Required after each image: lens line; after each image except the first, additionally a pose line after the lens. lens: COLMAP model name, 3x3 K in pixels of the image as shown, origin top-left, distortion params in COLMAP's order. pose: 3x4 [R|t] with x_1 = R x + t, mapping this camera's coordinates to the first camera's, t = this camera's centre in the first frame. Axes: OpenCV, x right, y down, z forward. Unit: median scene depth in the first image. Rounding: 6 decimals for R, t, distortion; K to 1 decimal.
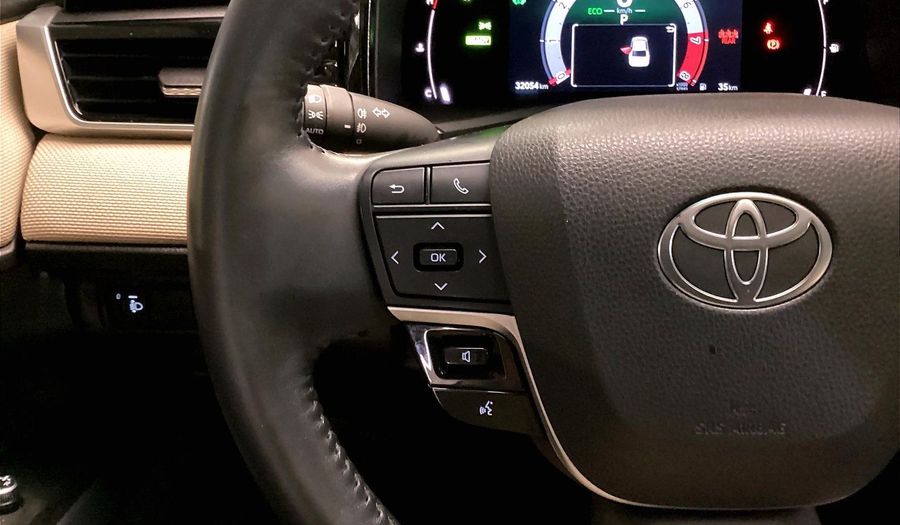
lens RADIAL K [[815.7, 0, 450.0], [0, 815.7, 262.5], [0, 0, 1]] dist [0.085310, -0.244969]
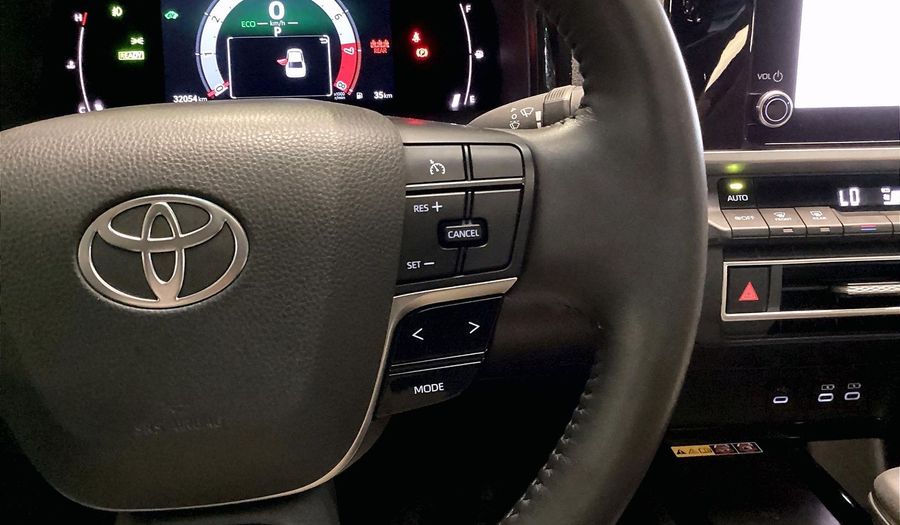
lens RADIAL K [[803.4, 0, 450.0], [0, 803.4, 262.5], [0, 0, 1]] dist [0.140208, -0.355095]
pose [[0.987895, -0.064120, 0.141255, 0.265787], [0.066324, 0.997738, -0.010945, 0.015895], [-0.140234, 0.020181, 0.989913, -0.025408]]
